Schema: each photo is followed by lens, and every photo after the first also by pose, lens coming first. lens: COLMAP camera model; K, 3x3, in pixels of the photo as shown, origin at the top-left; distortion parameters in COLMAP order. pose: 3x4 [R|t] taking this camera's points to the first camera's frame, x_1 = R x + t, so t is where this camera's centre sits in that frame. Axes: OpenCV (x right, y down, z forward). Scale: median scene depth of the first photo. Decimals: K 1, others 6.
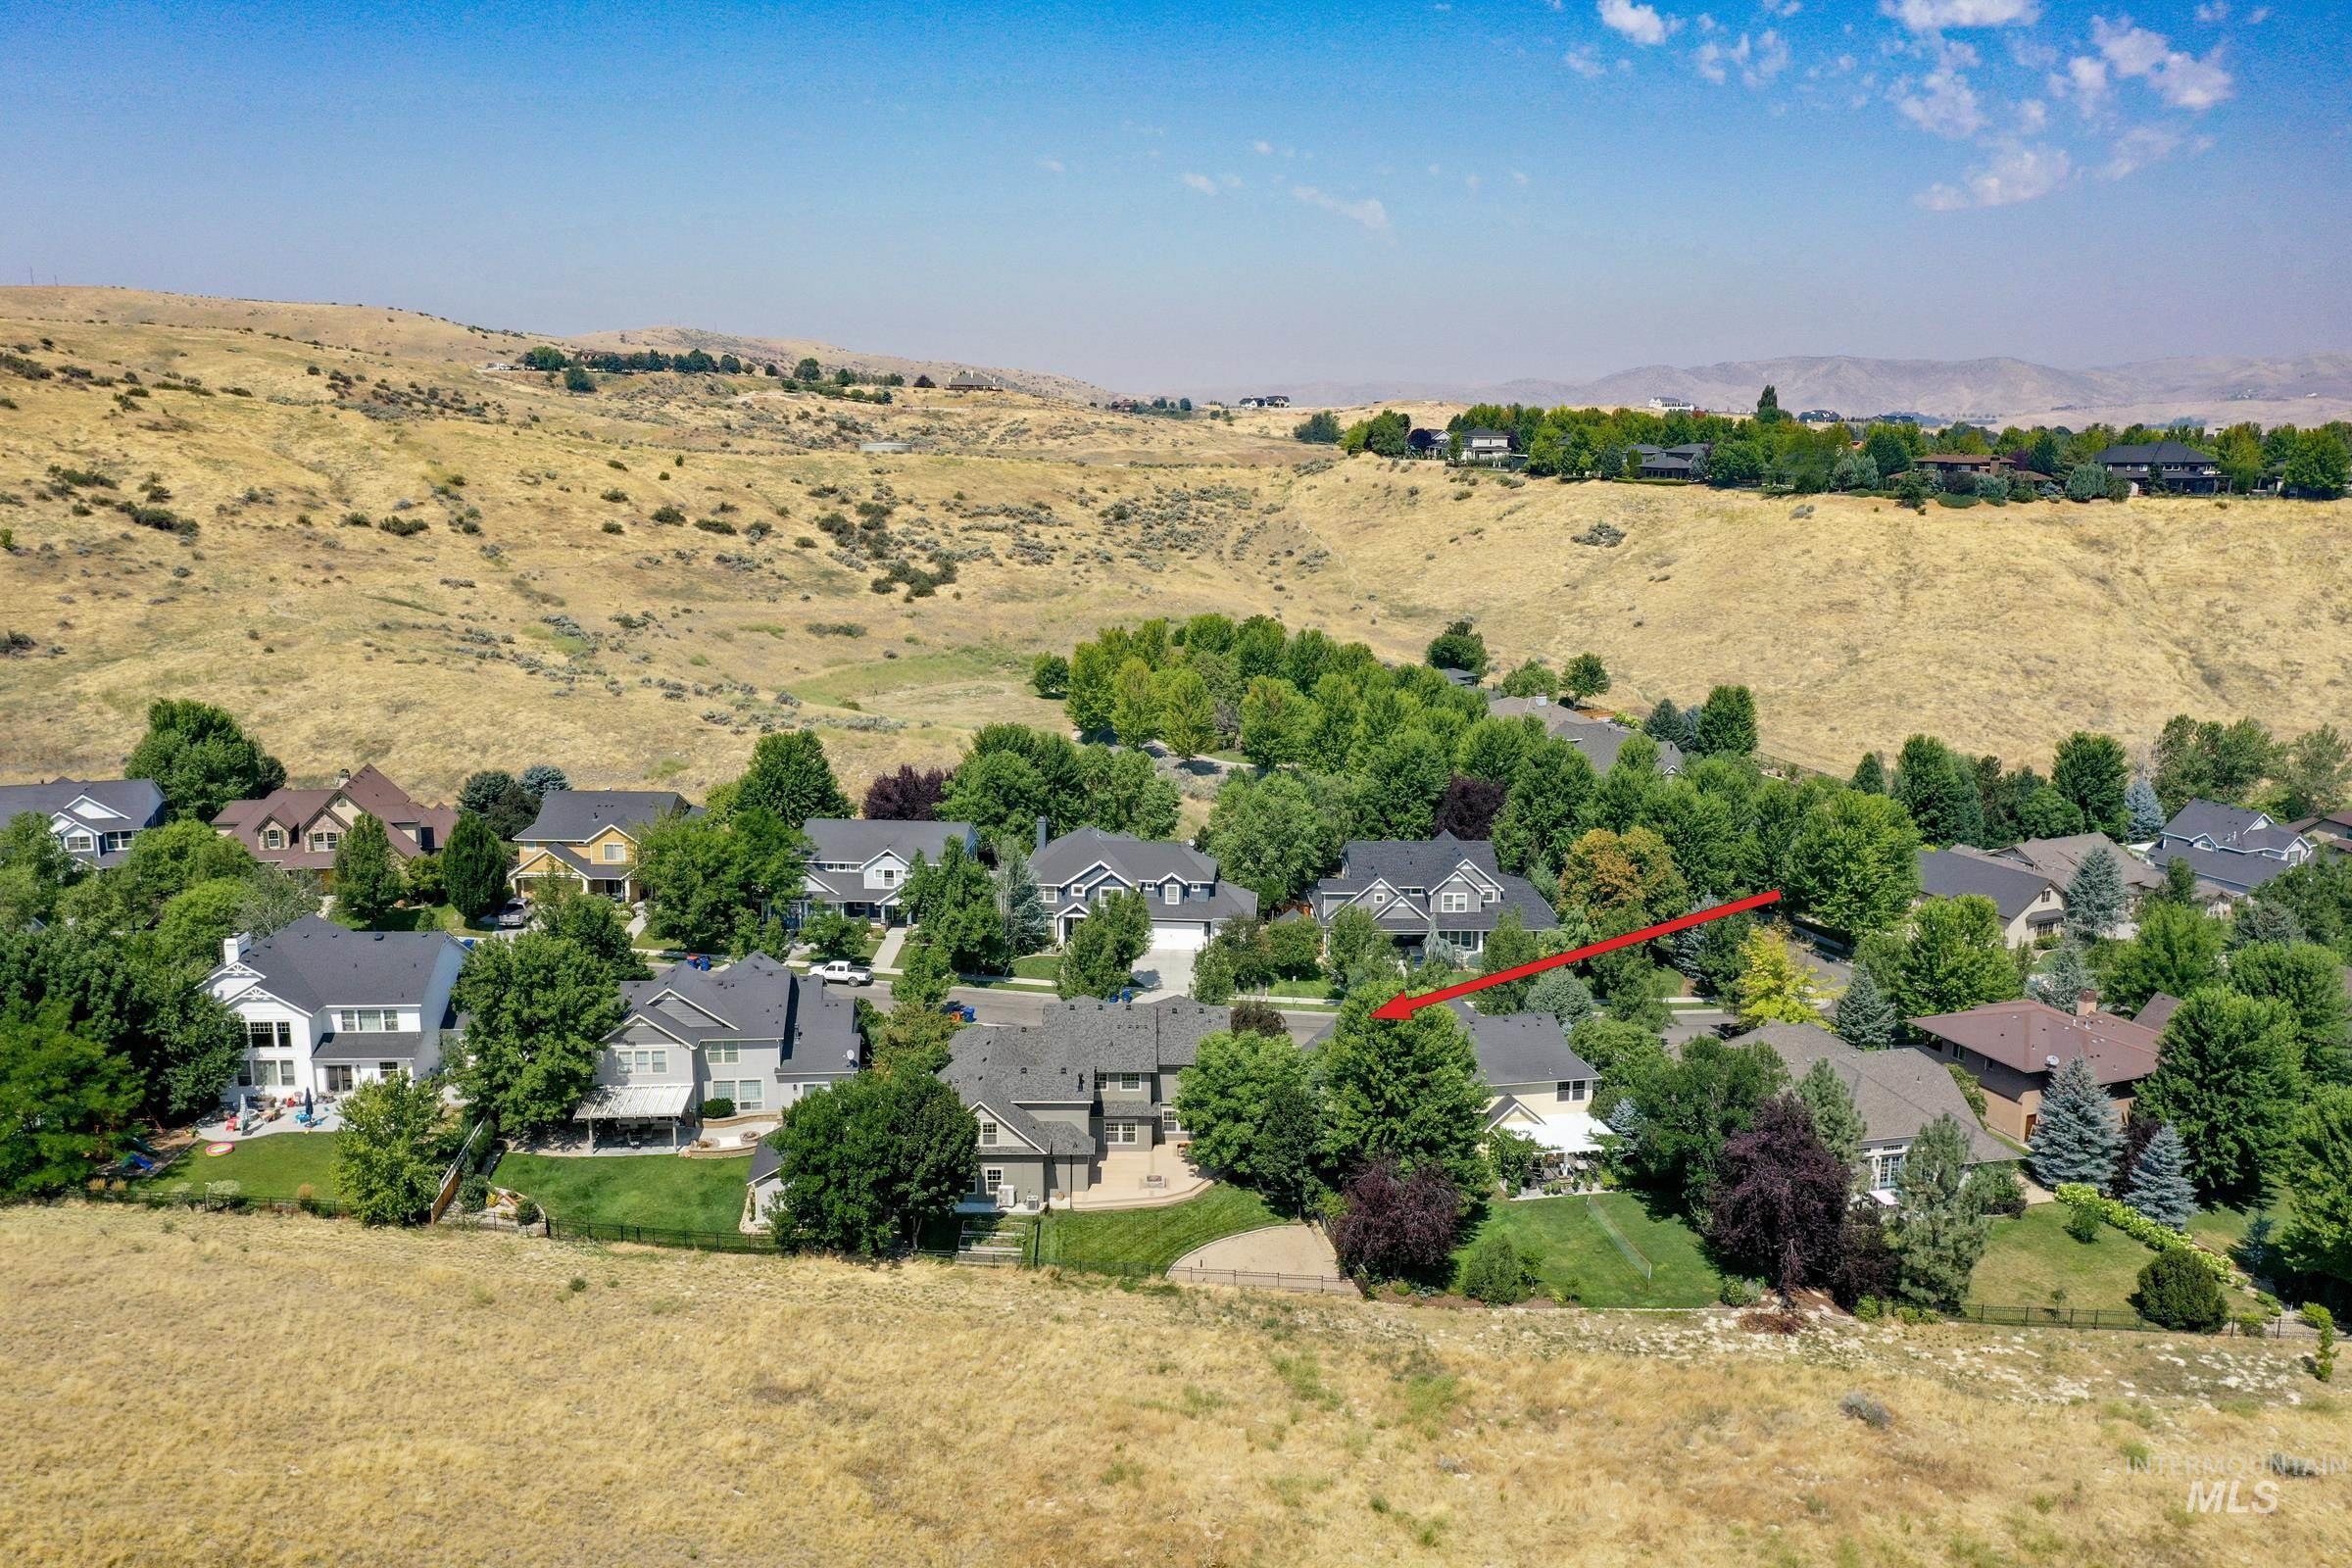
lens RADIAL K [[1873.6, 0, 1166.9], [0, 1873.6, 784.0], [0, 0, 1]] dist [0.015843, 0.013958]
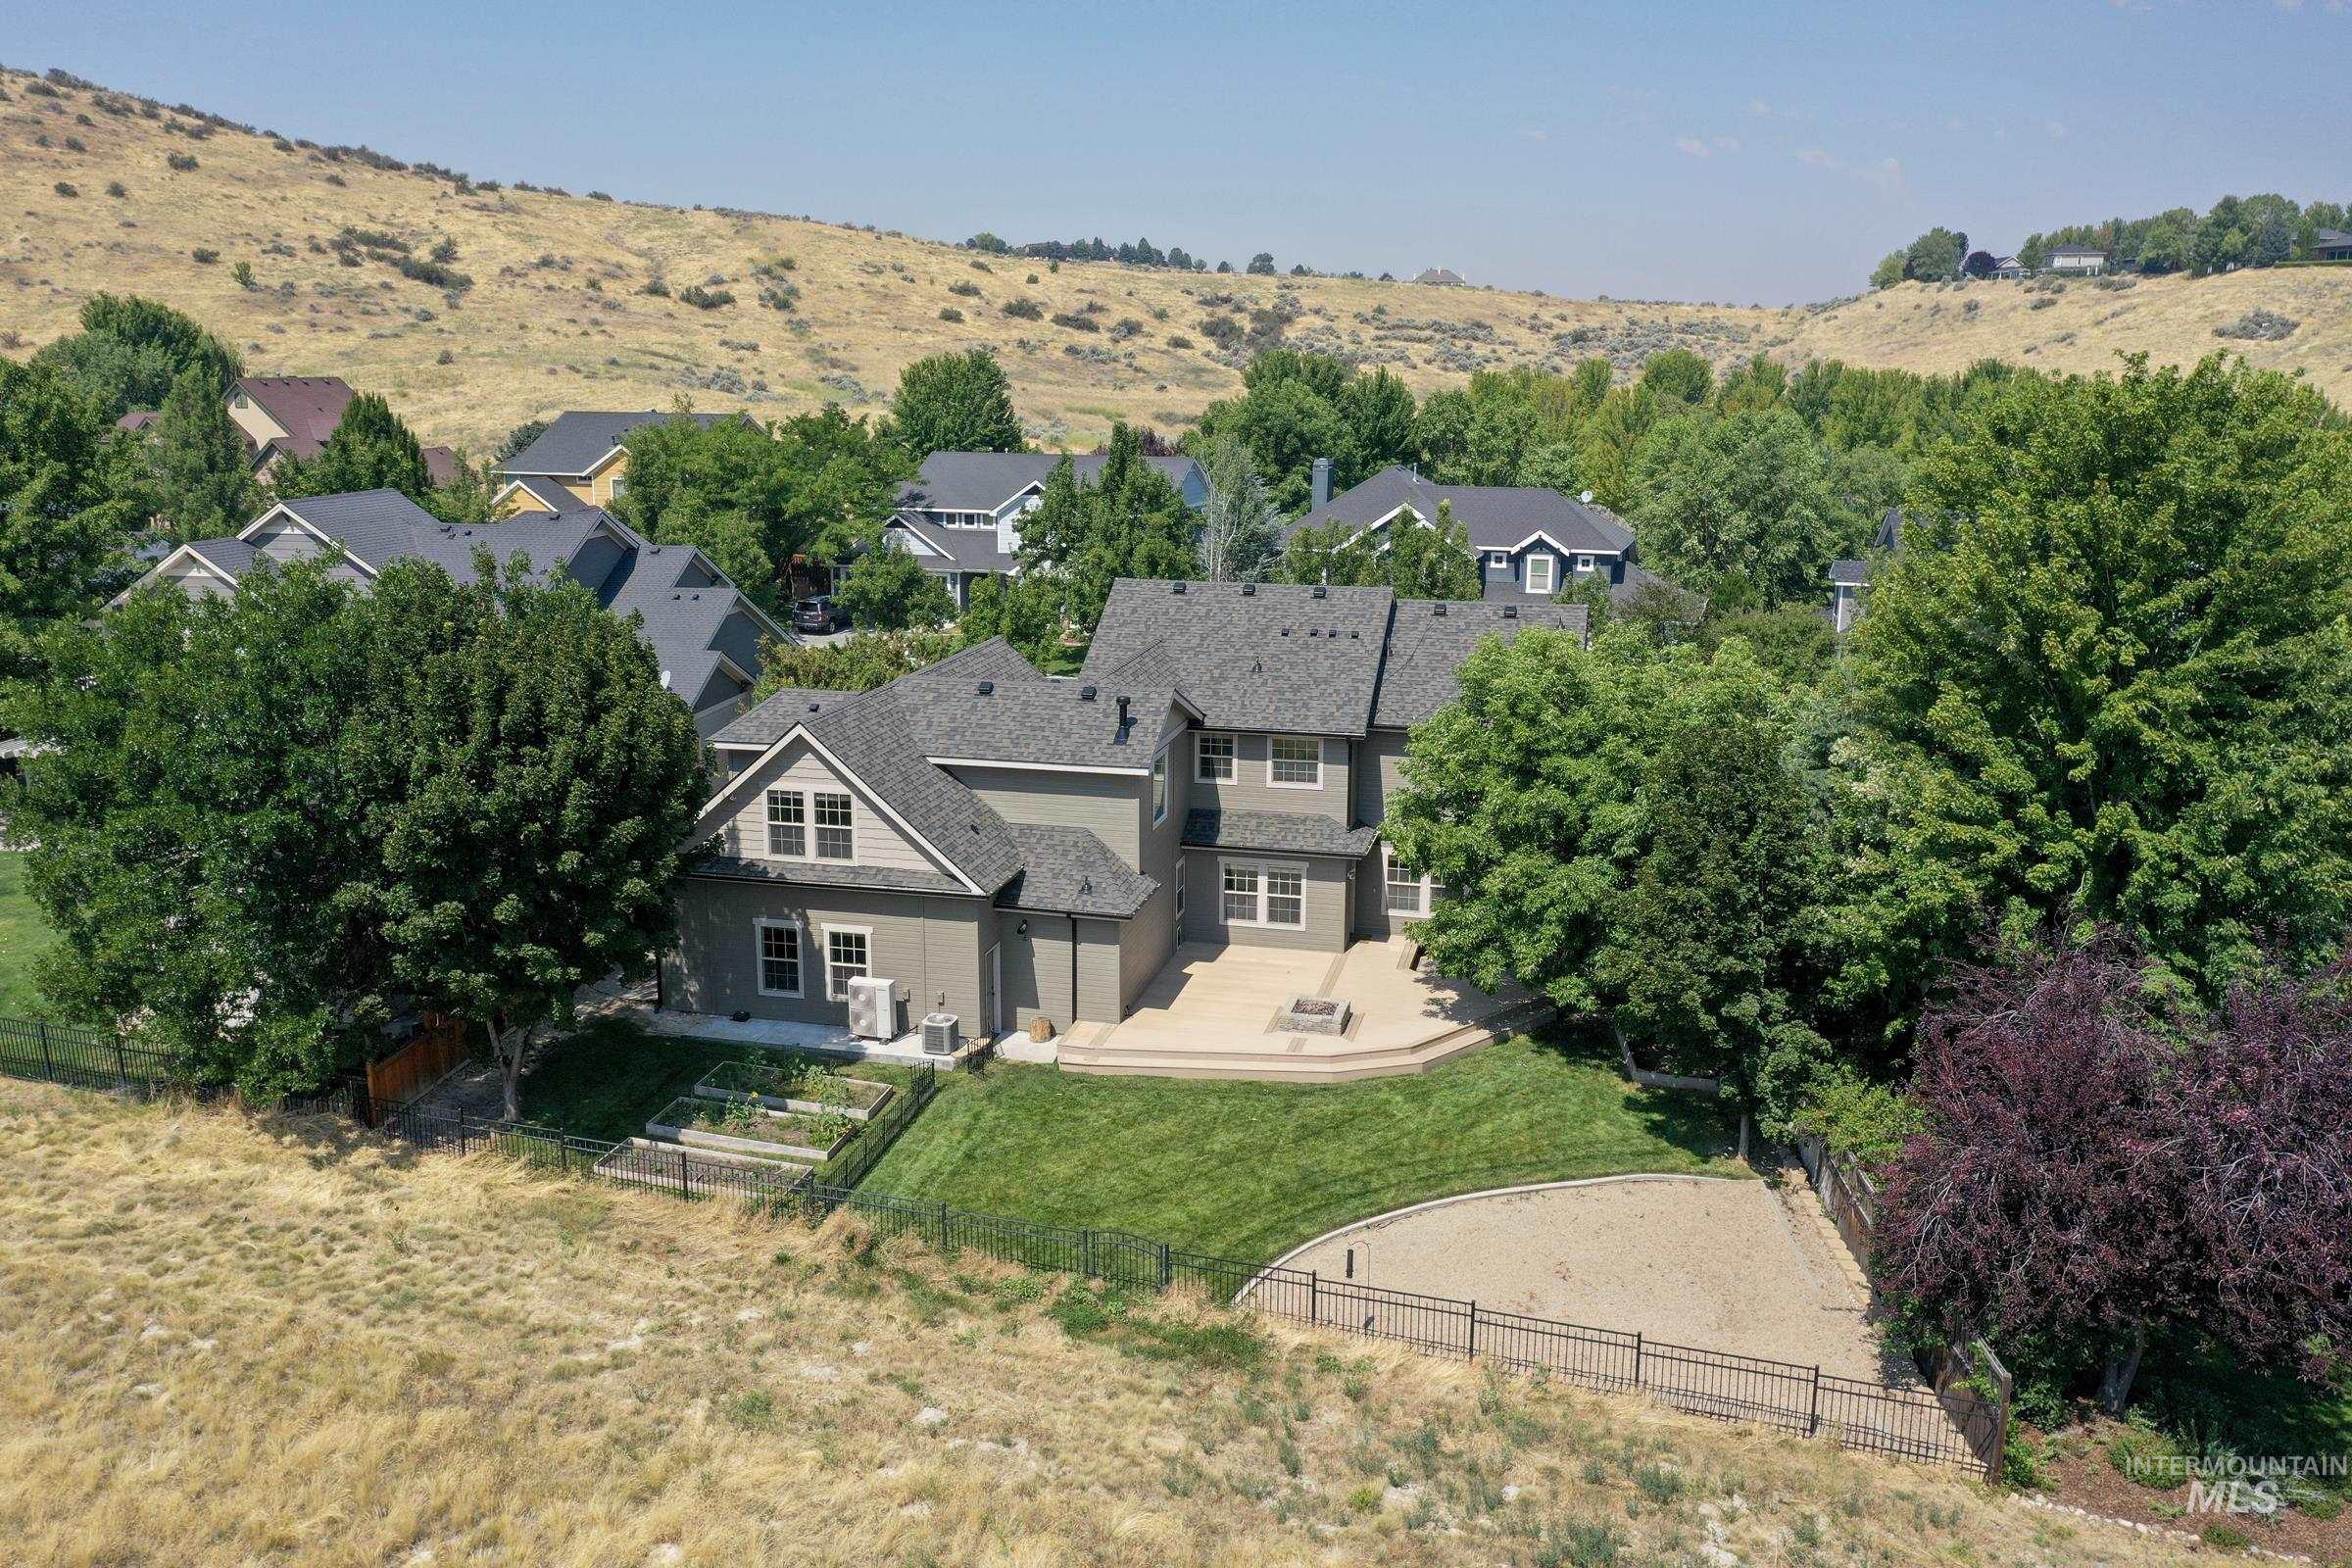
lens RADIAL K [[1873.6, 0, 1166.9], [0, 1873.6, 784.0], [0, 0, 1]] dist [0.015843, 0.013958]
pose [[0.967611, 0.053343, -0.246745, 0.048497], [-0.050316, 0.998561, 0.018560, 0.157388], [0.247379, -0.005543, 0.968903, 0.629837]]
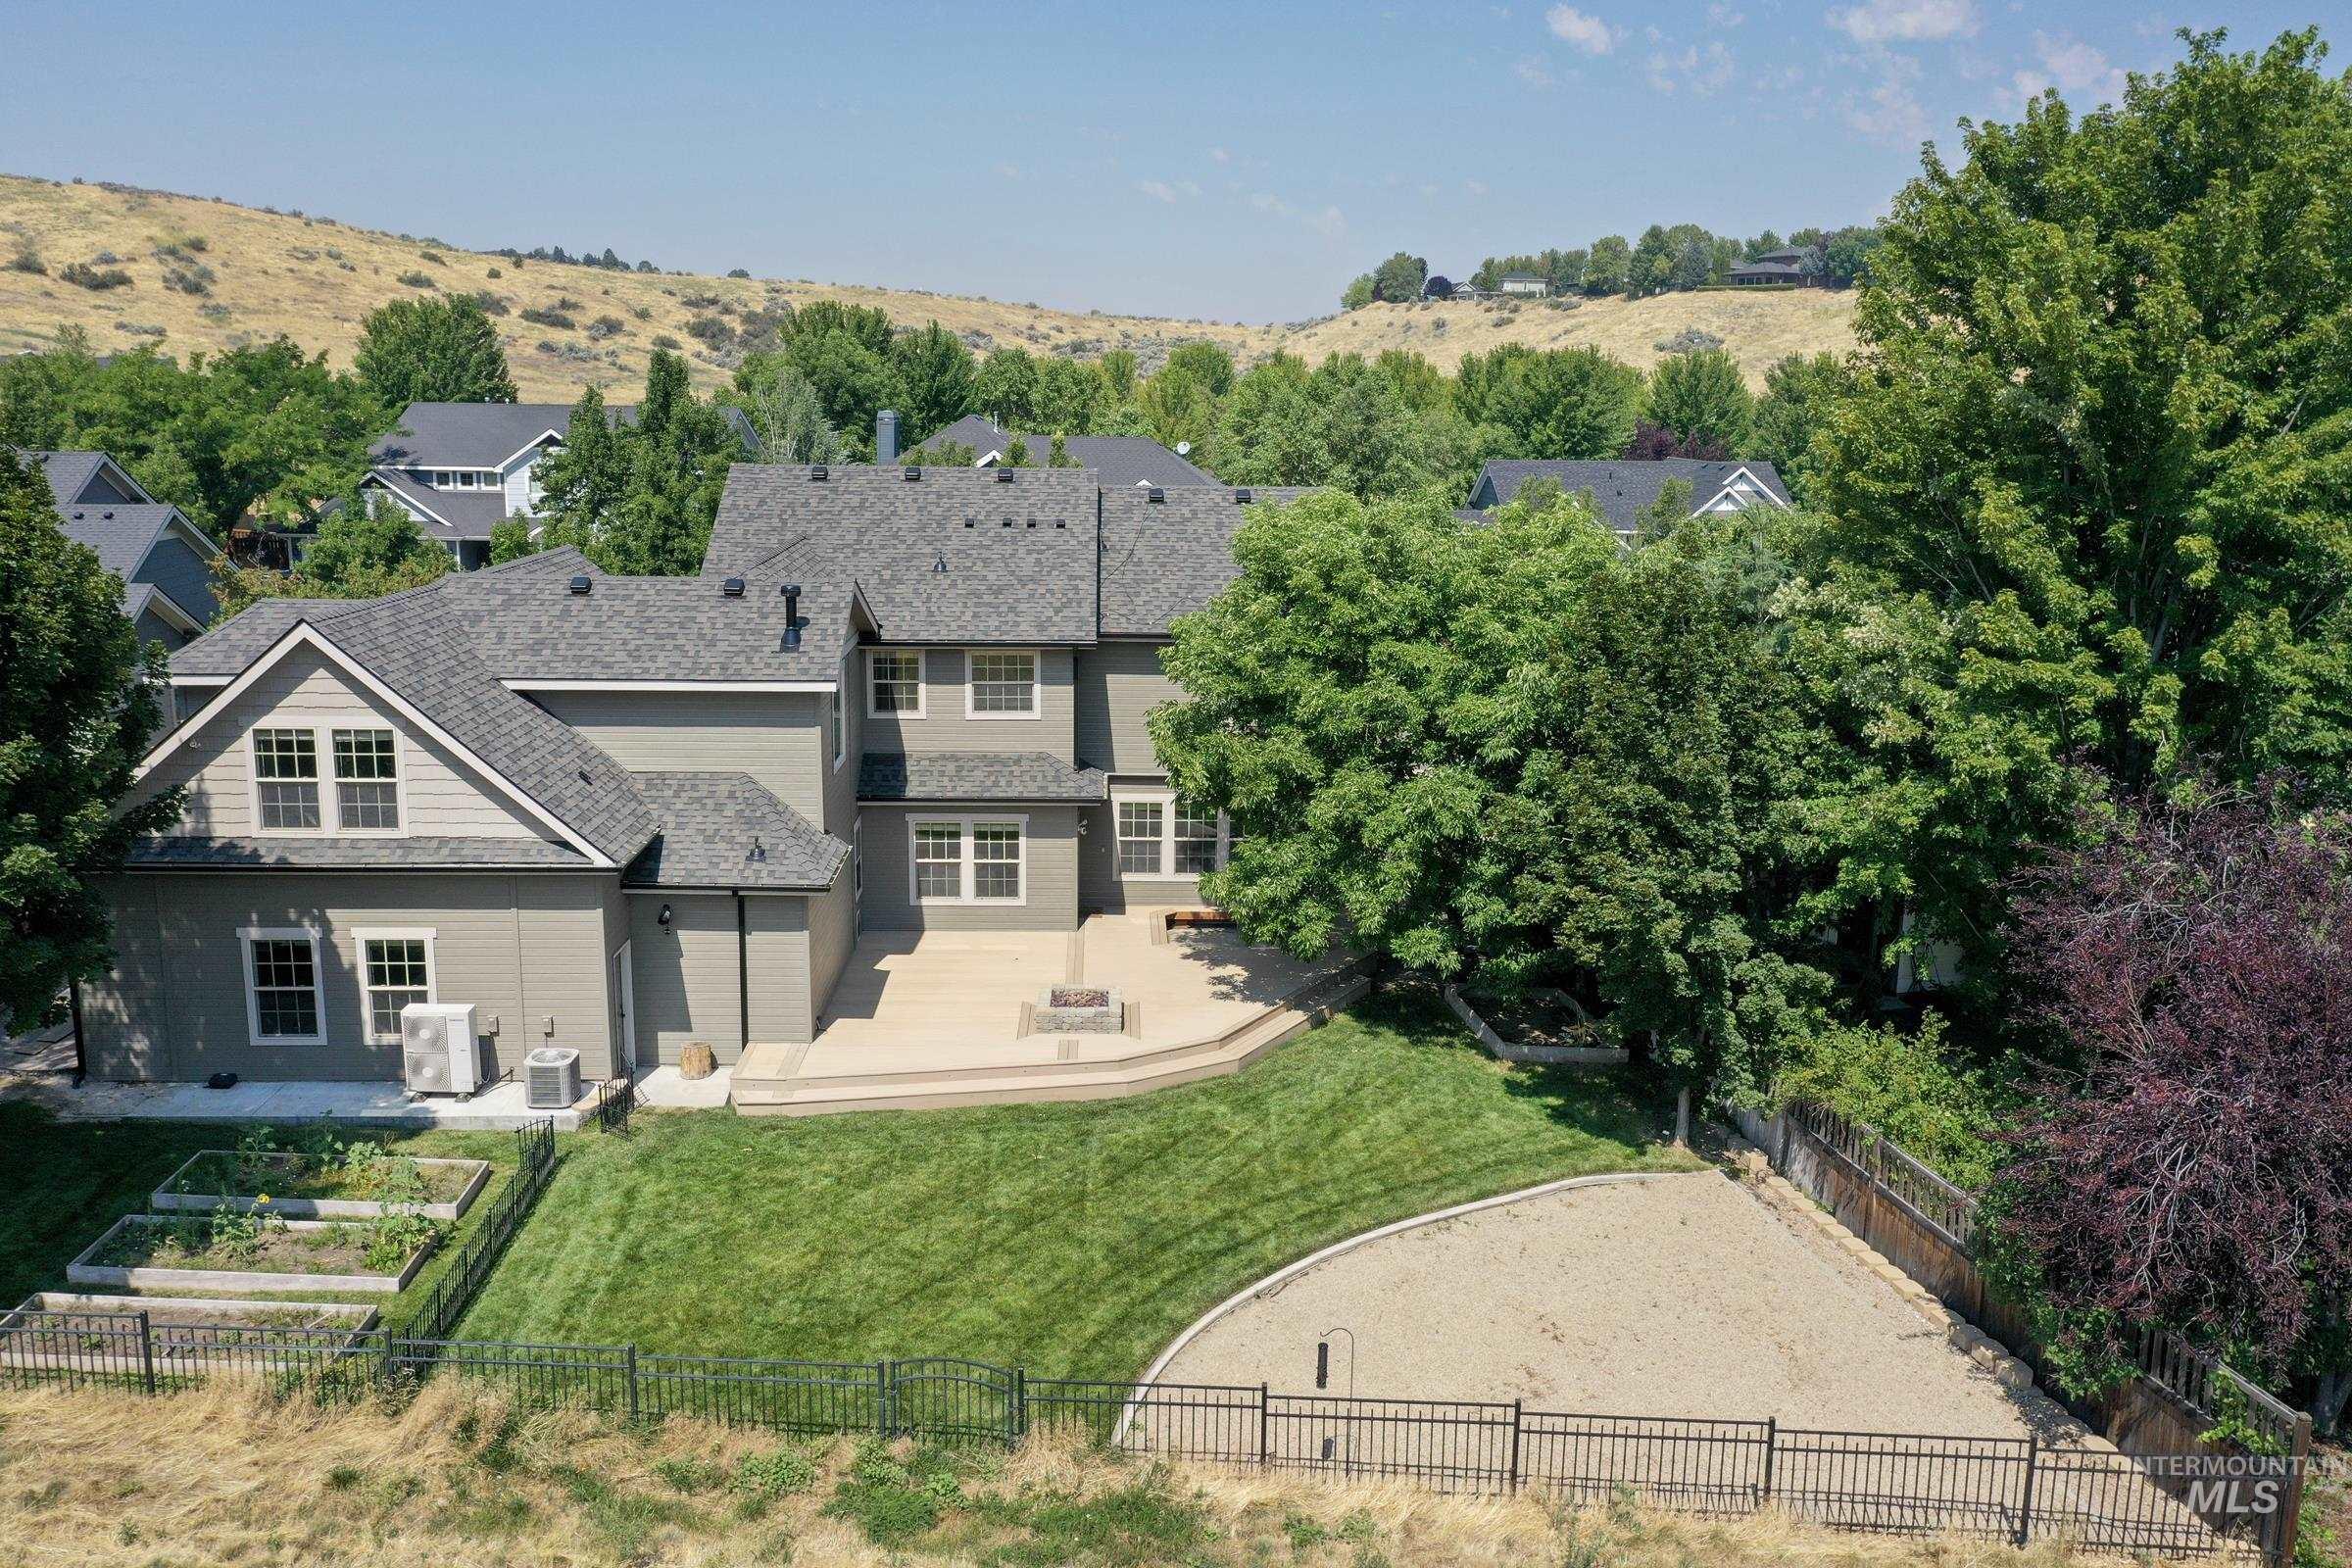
lens RADIAL K [[1873.6, 0, 1166.9], [0, 1873.6, 784.0], [0, 0, 1]] dist [0.015843, 0.013958]
pose [[0.999855, 0.002248, 0.016905, 0.000781], [-0.002178, 0.999989, -0.004157, 0.174970], [-0.016914, 0.004120, 0.999848, 0.713569]]
